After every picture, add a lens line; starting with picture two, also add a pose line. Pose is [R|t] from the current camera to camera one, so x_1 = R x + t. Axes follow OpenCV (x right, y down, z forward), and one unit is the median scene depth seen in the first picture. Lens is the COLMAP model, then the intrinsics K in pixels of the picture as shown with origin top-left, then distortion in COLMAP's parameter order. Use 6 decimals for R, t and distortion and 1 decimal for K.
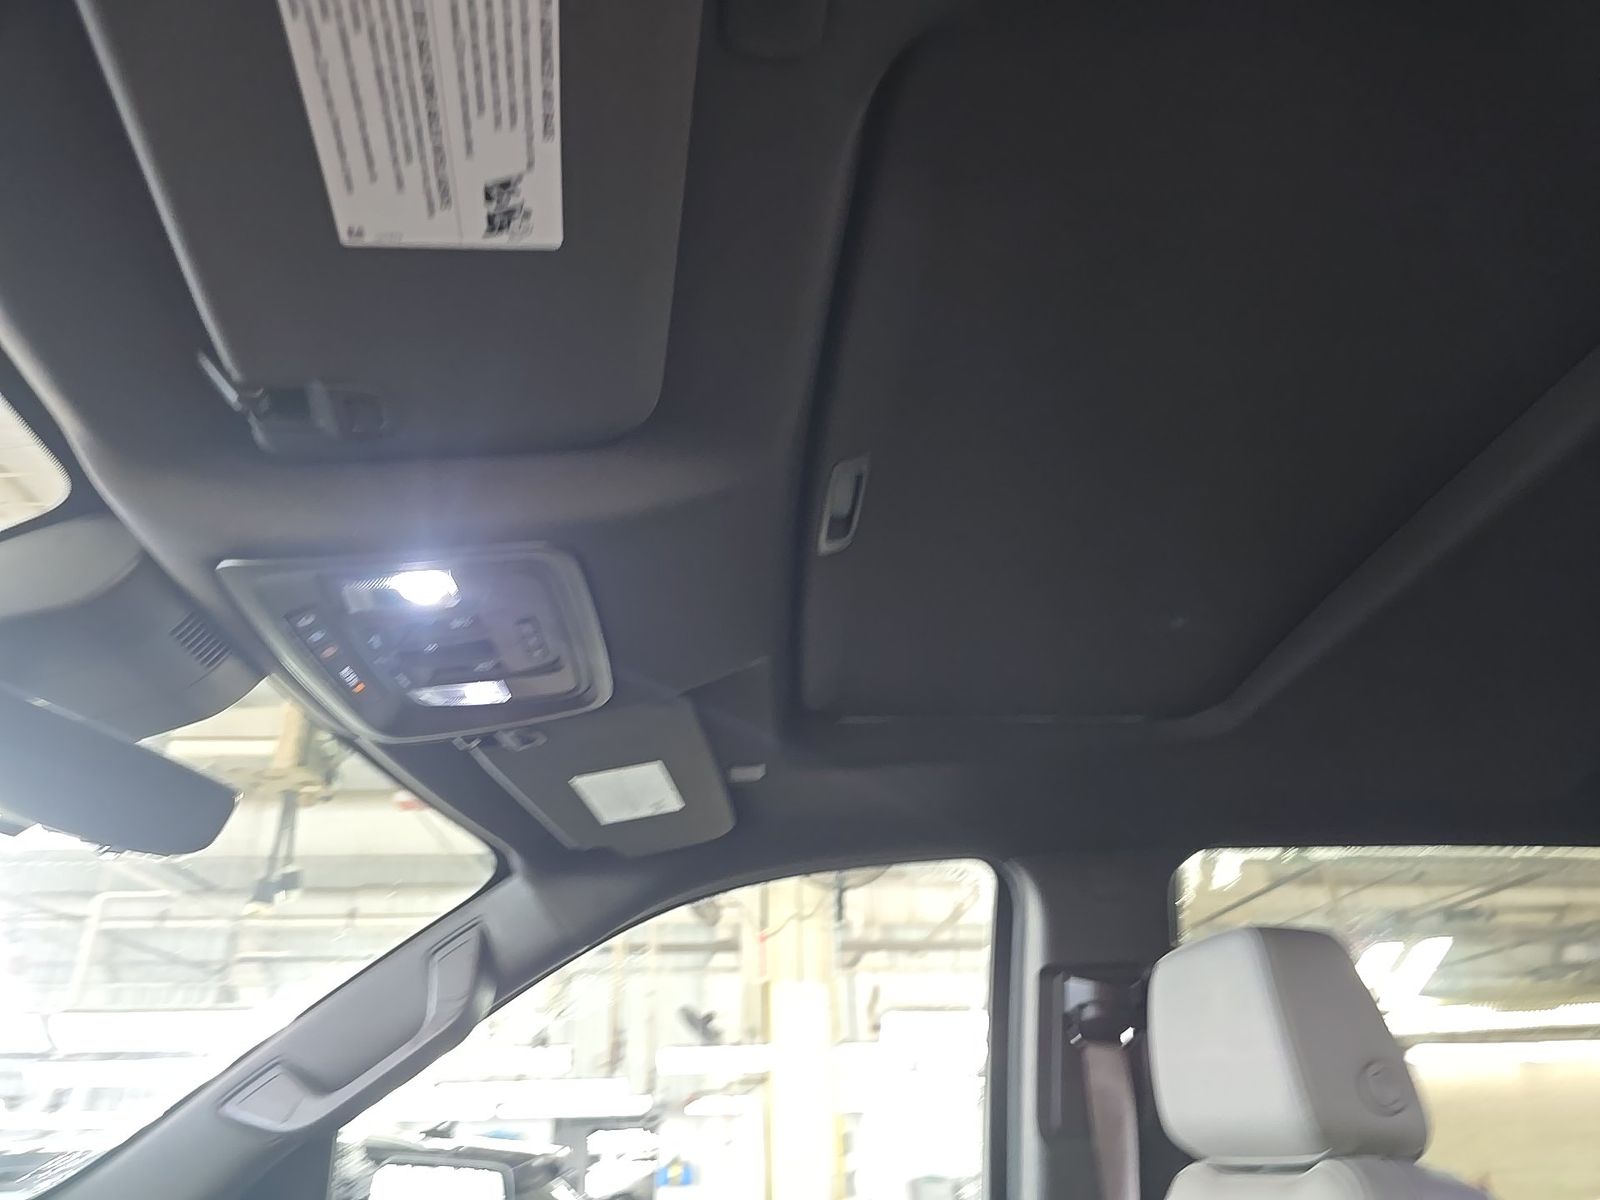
lens RADIAL K [[1078.3, 0, 800.3], [0, 1078.3, 606.8], [0, 0, 1]] dist [0.023845, -0.030615]
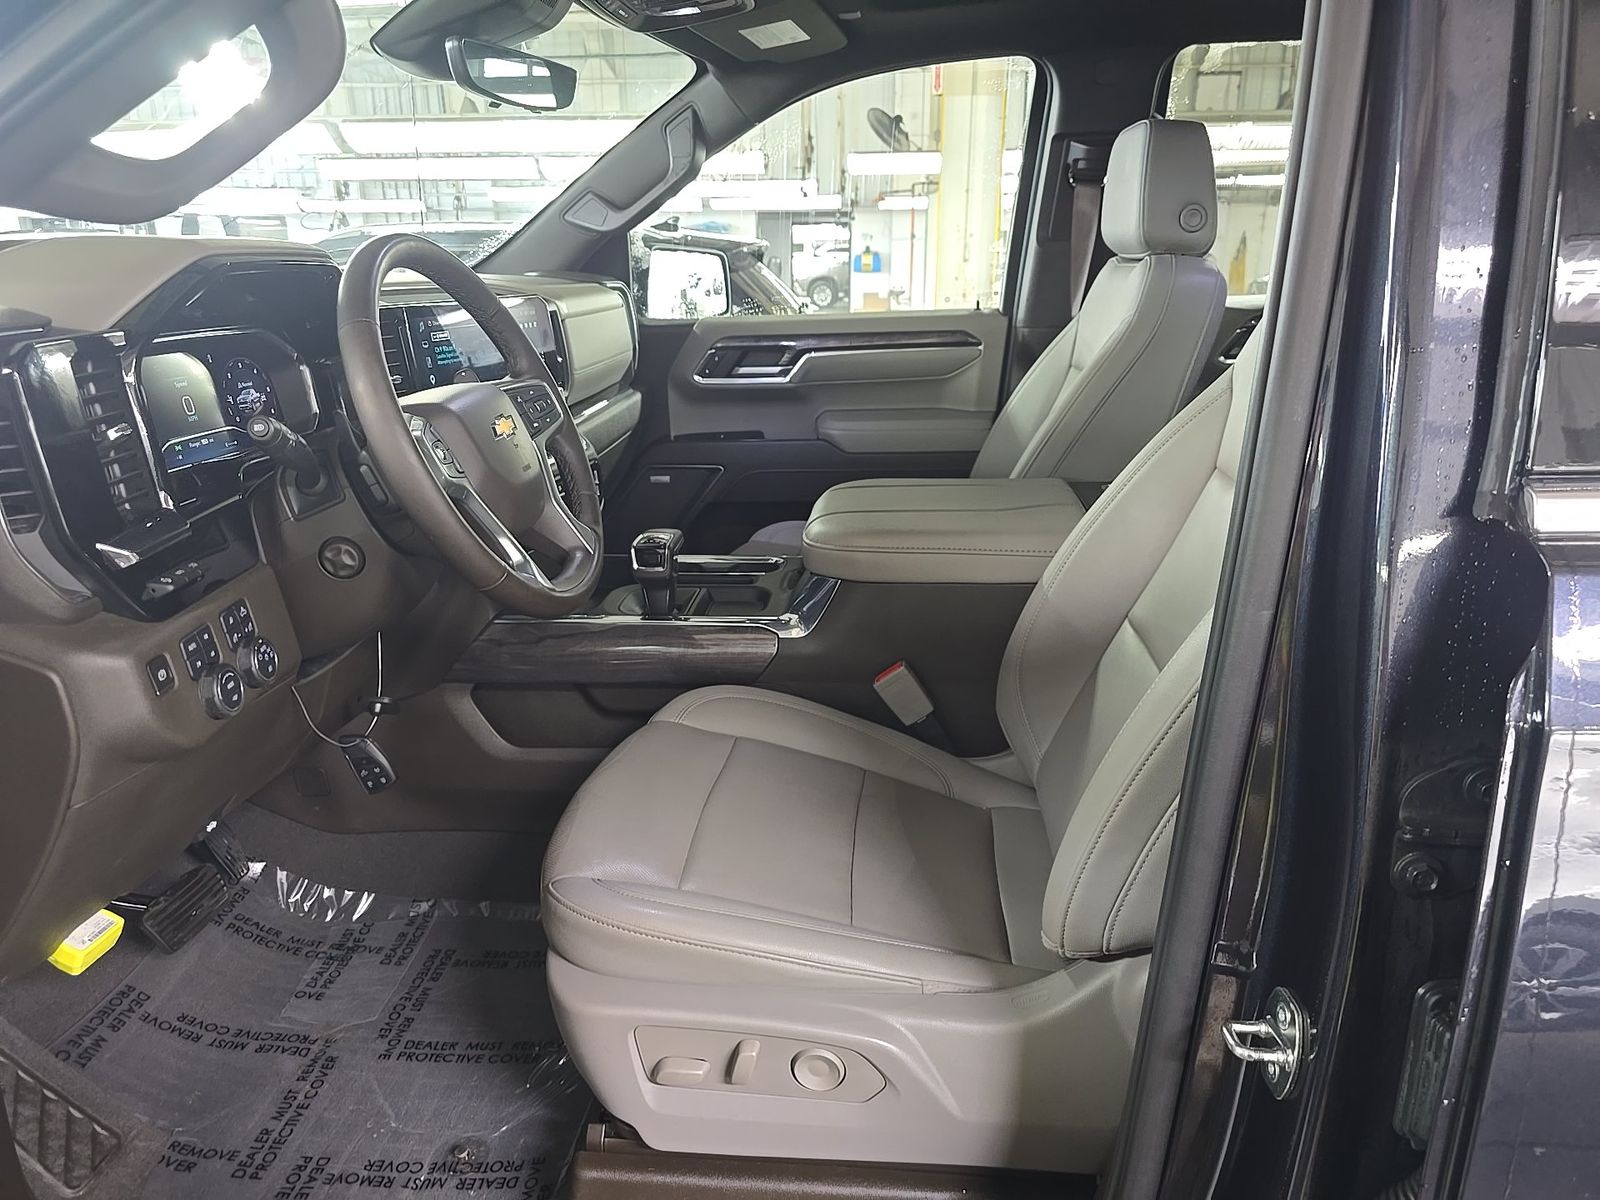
lens RADIAL K [[1078.3, 0, 800.3], [0, 1078.3, 606.8], [0, 0, 1]] dist [0.023845, -0.030615]
pose [[0.986077, 0.066952, -0.152214, 0.133680], [0.061111, 0.705404, 0.706166, -0.269934], [0.154652, -0.705636, 0.691491, -0.528035]]
